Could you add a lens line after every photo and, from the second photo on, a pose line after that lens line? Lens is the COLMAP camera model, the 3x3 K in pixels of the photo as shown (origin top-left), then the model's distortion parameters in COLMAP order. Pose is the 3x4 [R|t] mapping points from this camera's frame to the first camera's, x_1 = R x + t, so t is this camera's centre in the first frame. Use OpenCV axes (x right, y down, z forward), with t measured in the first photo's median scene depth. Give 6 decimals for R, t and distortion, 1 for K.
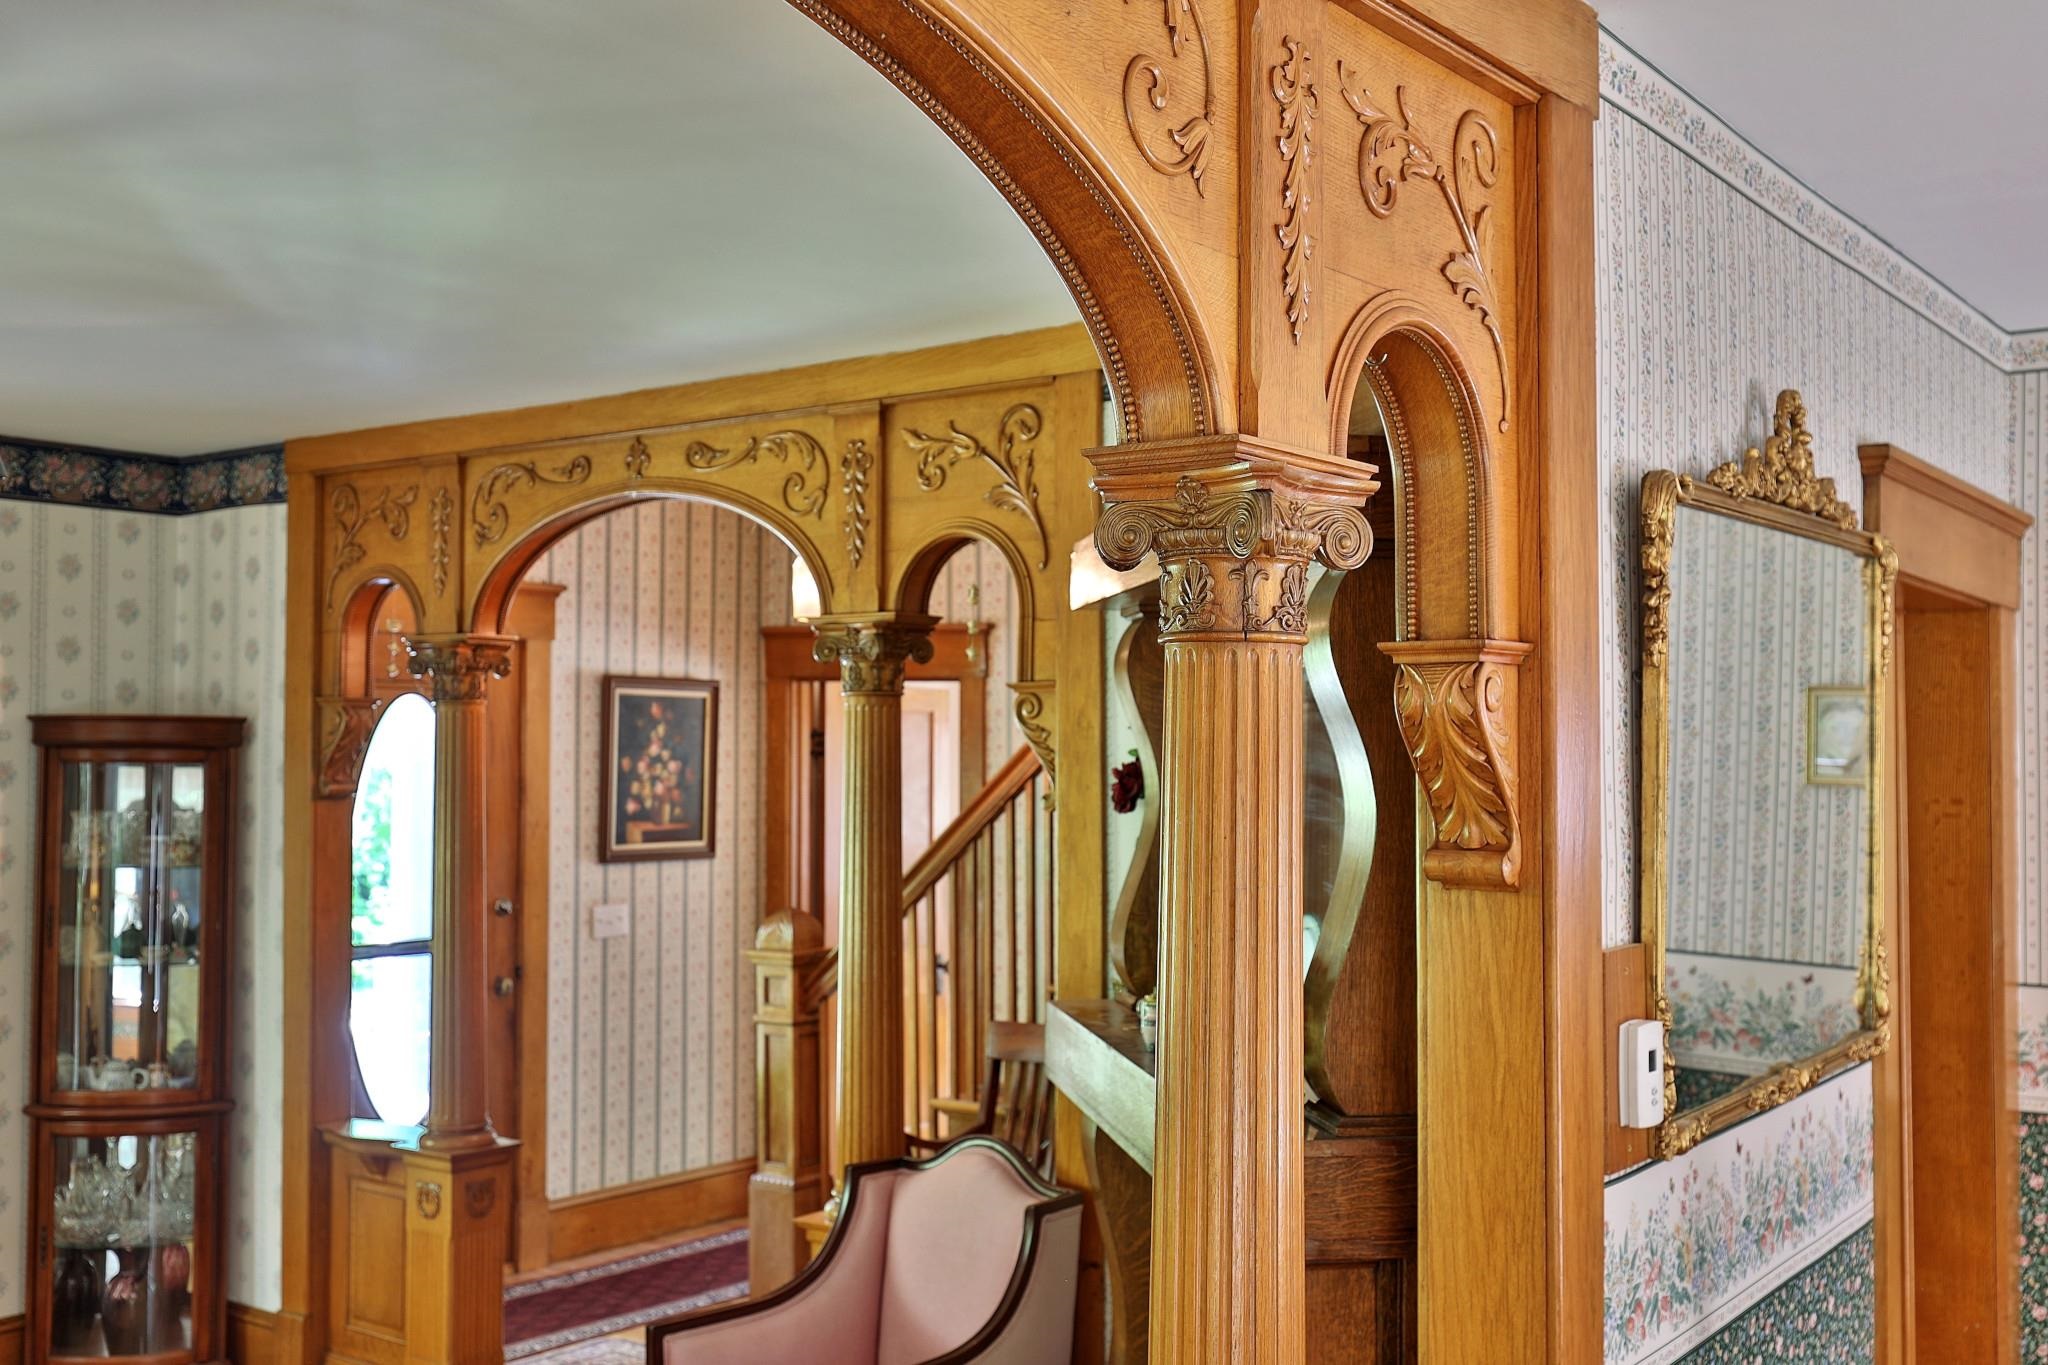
lens RADIAL K [[2098.6, 0, 1014.8], [0, 2098.6, 692.1], [0, 0, 1]] dist [0.007379, 0.000000]
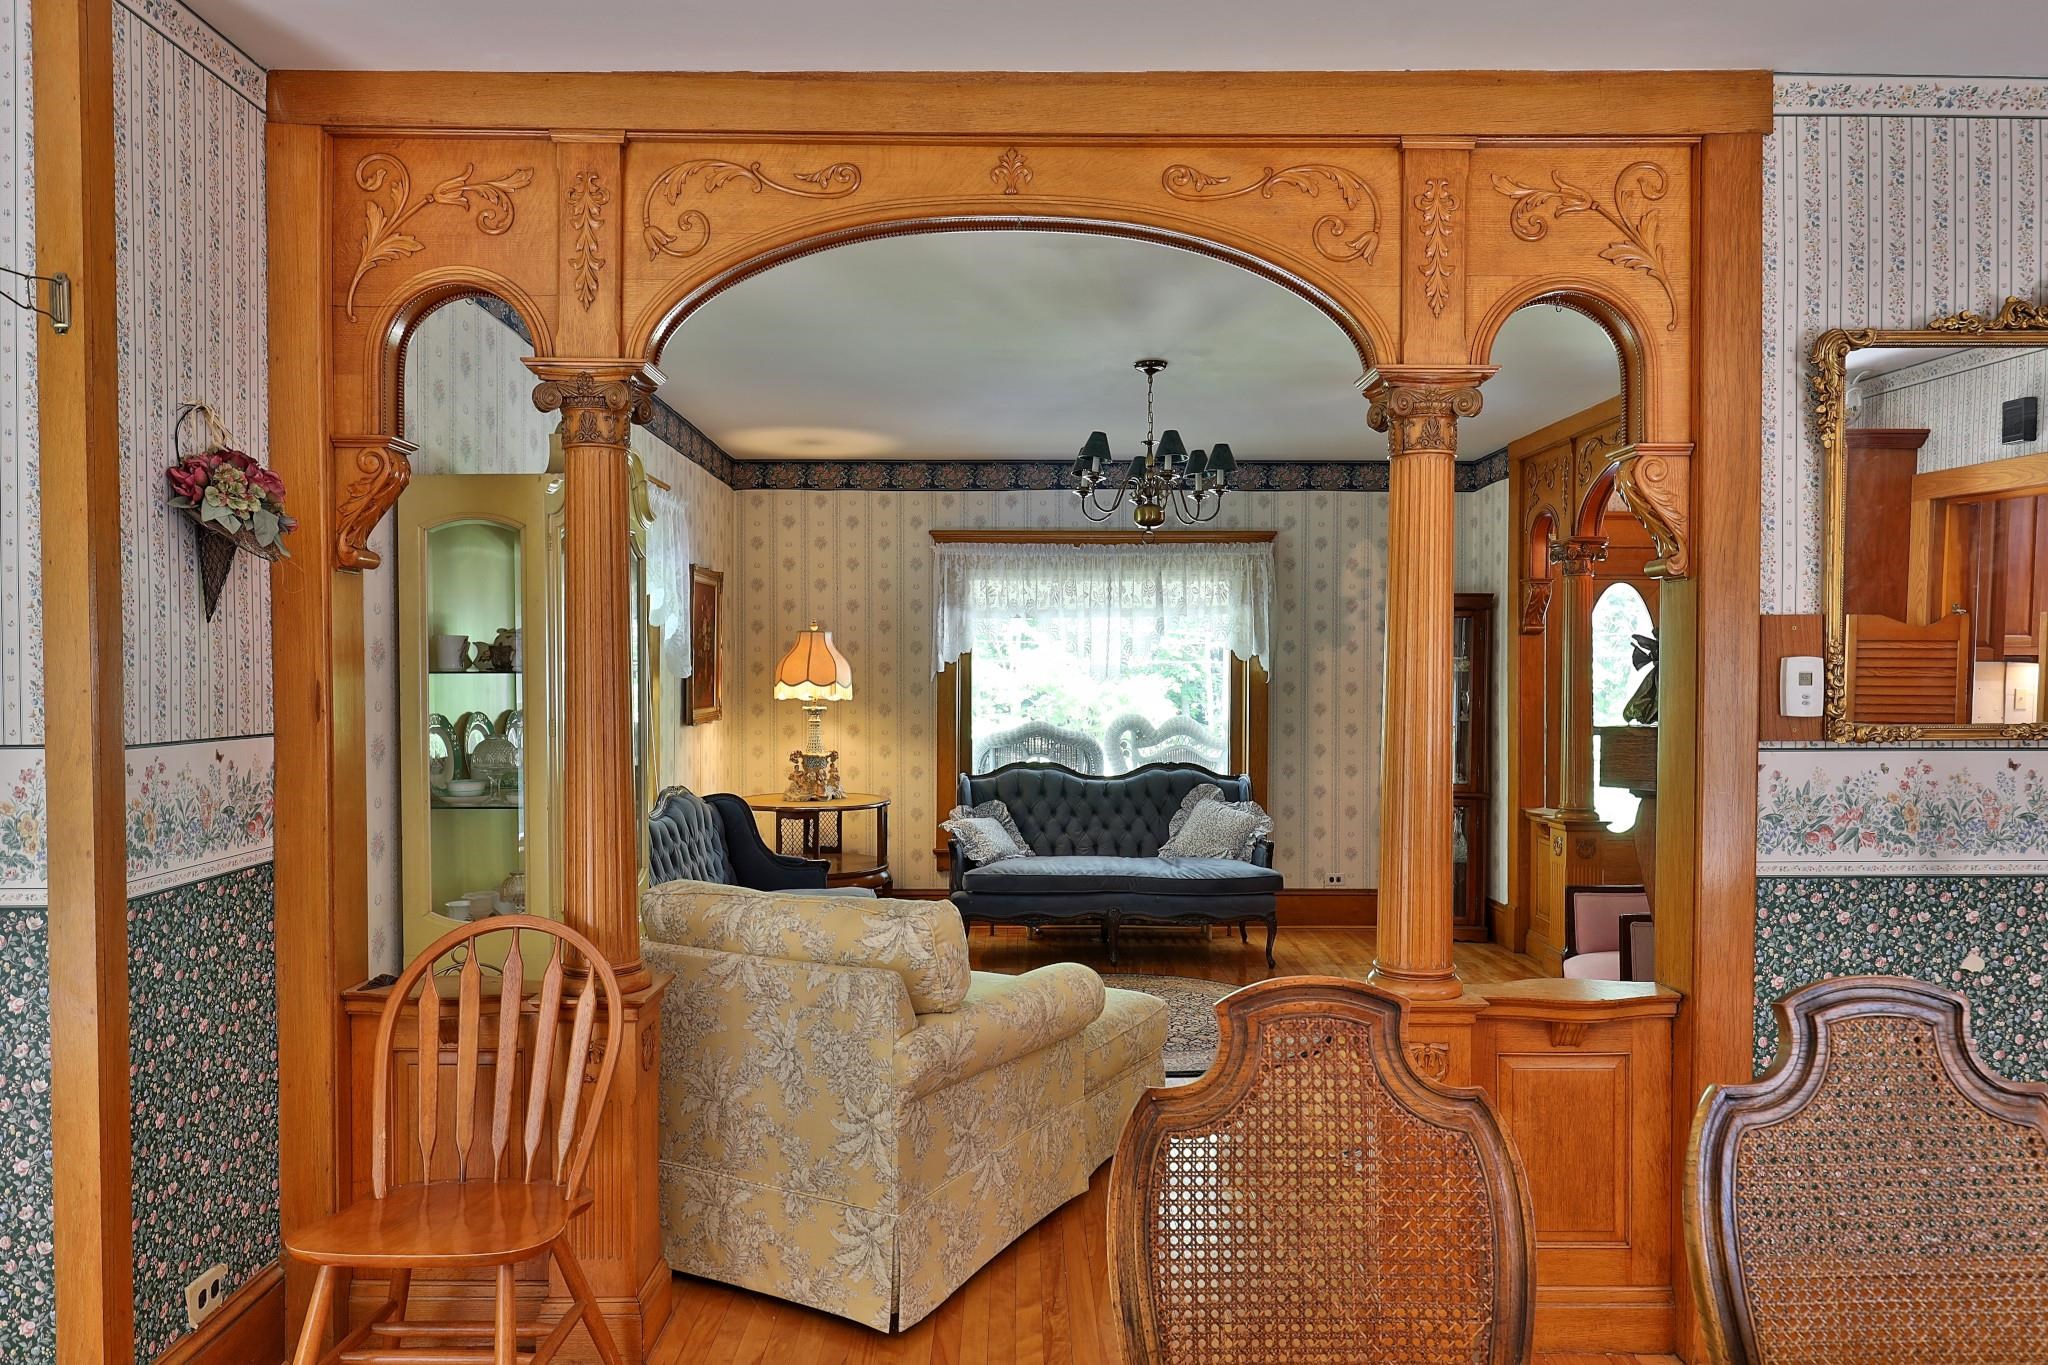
lens RADIAL K [[1330.8, 0, 1020.5], [0, 1330.8, 690.5], [0, 0, 1]] dist [-0.001143, 0.000732]
pose [[0.609293, 0.008052, -0.792904, 0.321983], [0.019483, 0.999495, 0.025121, 0.060290], [0.792705, -0.030754, 0.608829, -0.071228]]
